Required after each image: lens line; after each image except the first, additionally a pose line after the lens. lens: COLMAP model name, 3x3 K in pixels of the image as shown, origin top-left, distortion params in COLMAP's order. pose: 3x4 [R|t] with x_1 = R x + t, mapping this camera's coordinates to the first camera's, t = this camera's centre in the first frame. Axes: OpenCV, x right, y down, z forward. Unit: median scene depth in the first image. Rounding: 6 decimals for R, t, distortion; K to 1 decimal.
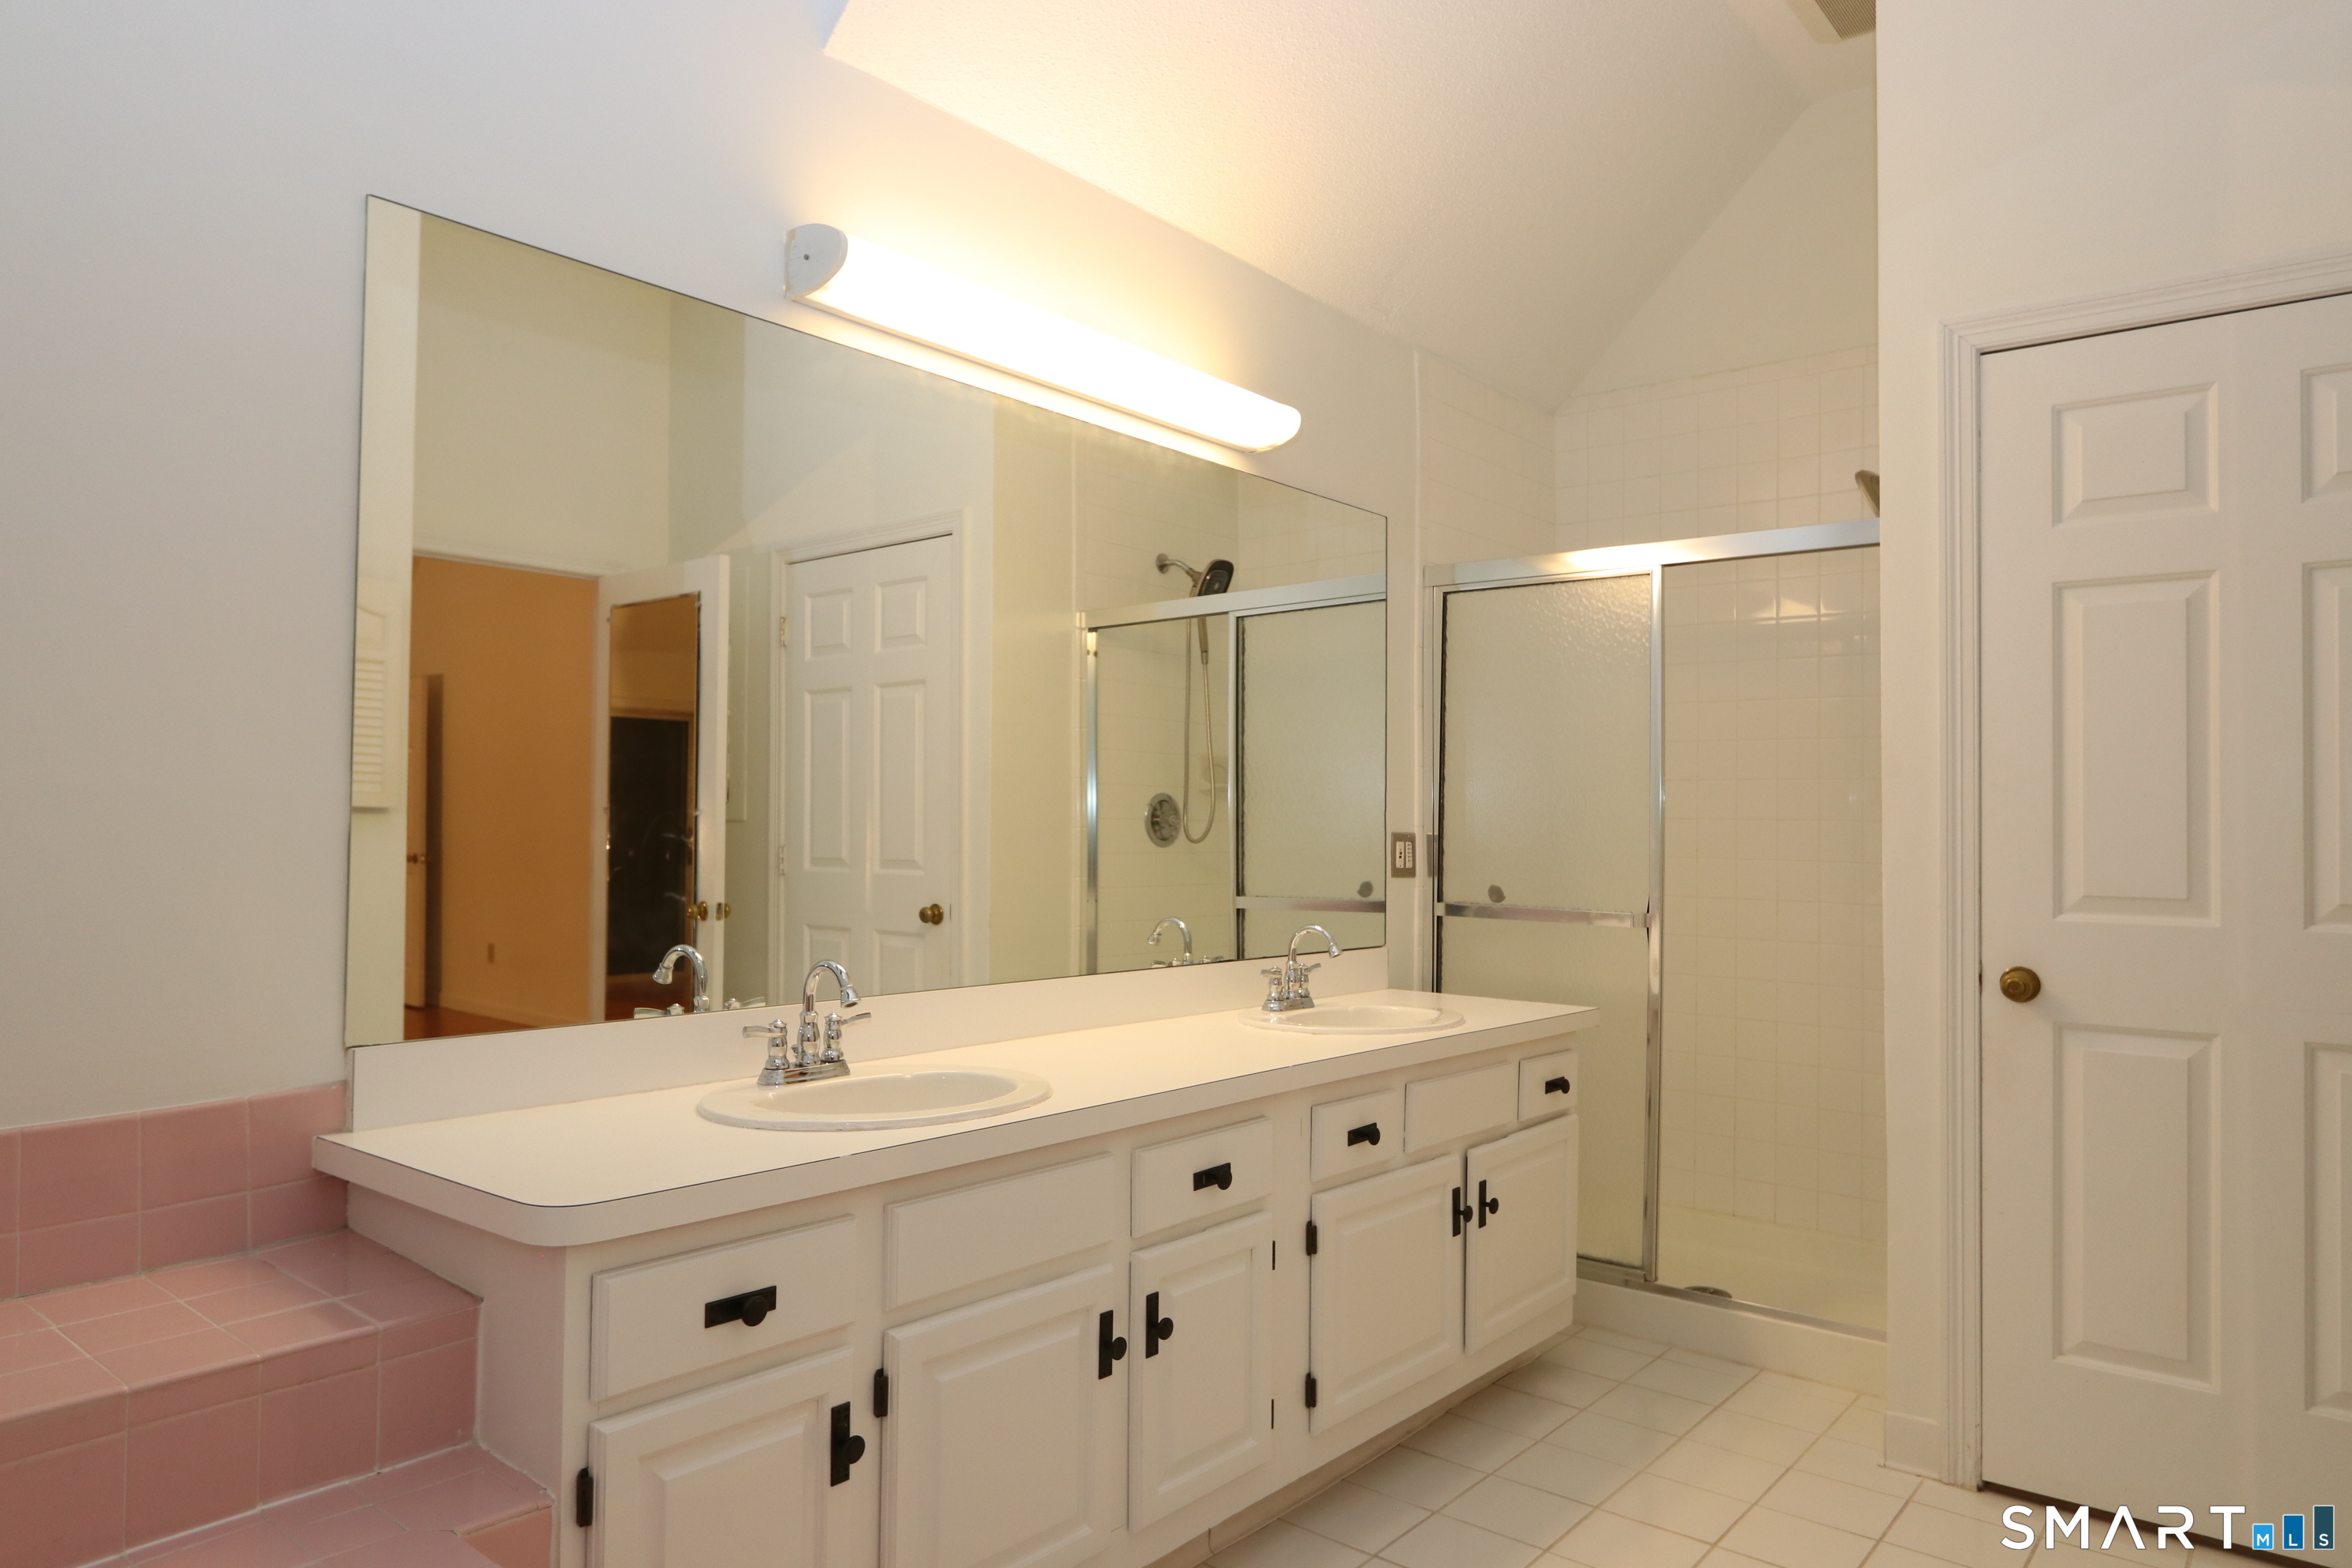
lens RADIAL K [[1350.7, 0, 1174.6], [0, 1350.7, 813.2], [0, 0, 1]] dist [-0.019926, -0.000411]
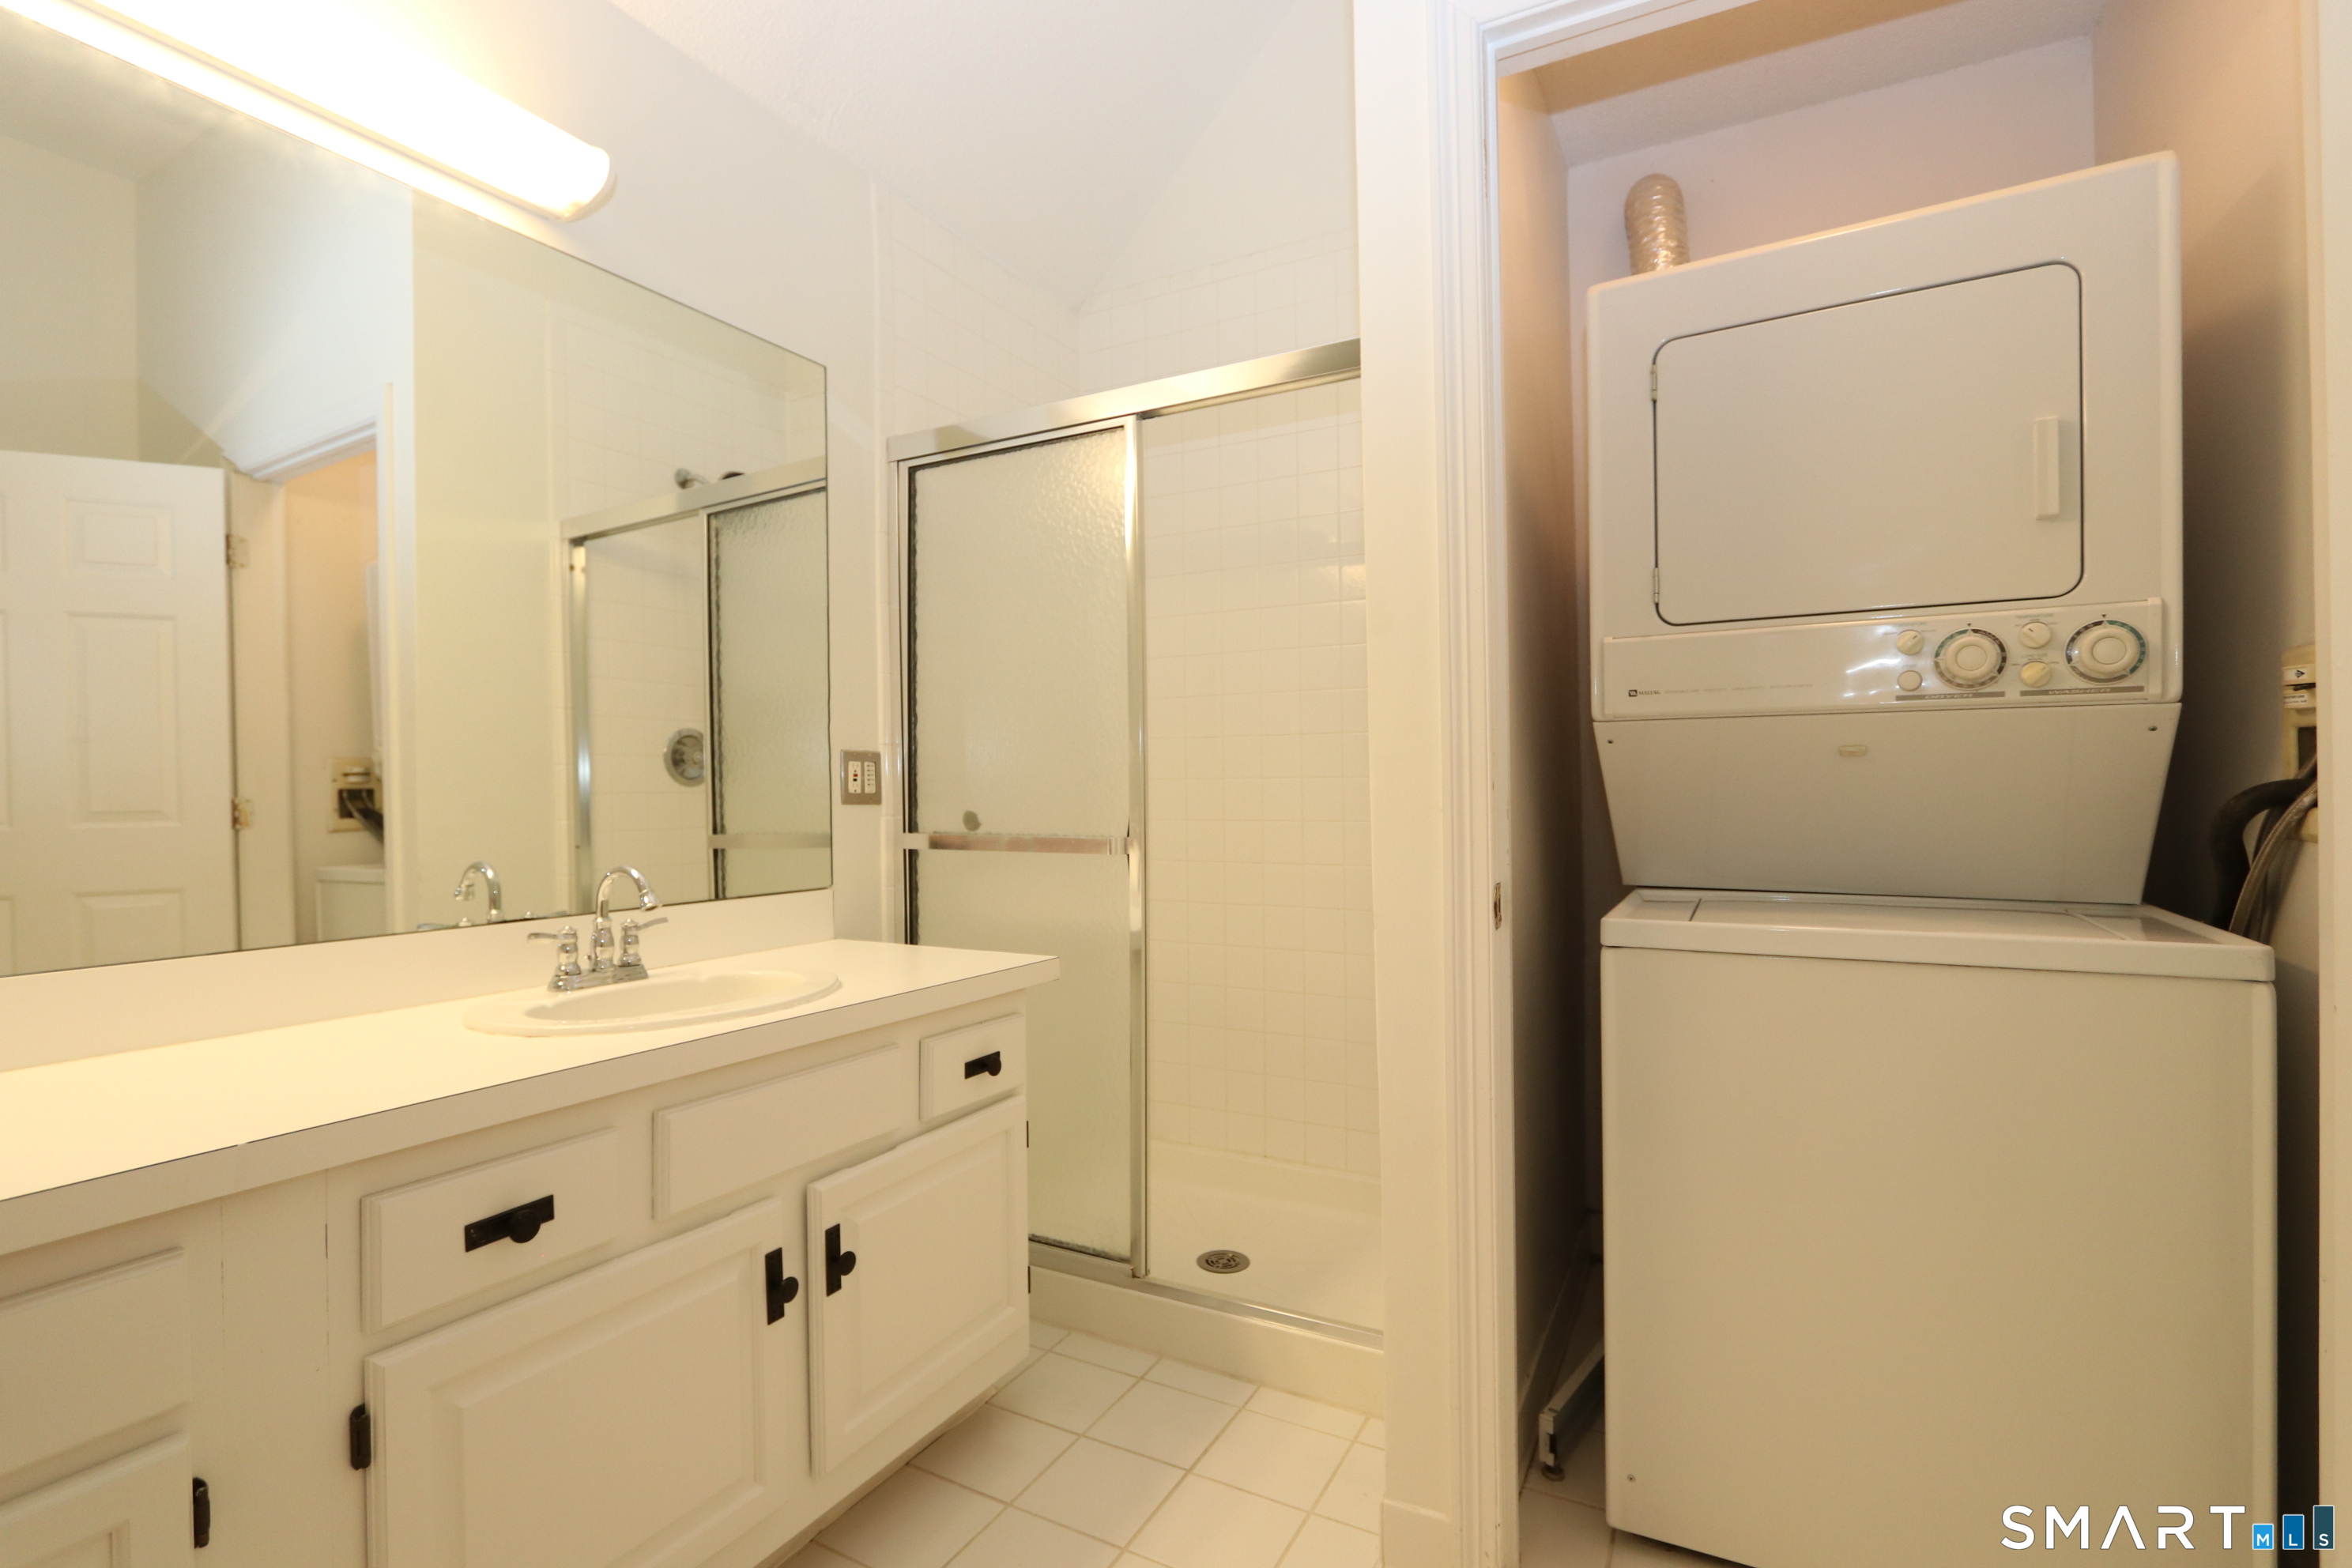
lens RADIAL K [[1106.4, 0, 1152.8], [0, 1106.4, 784.9], [0, 0, 1]] dist [-0.023357, 0.000758]
pose [[0.974684, -0.026460, 0.222017, 0.205848], [0.024332, 0.999628, 0.012317, 0.033378], [-0.222260, -0.006603, 0.974965, 0.317952]]
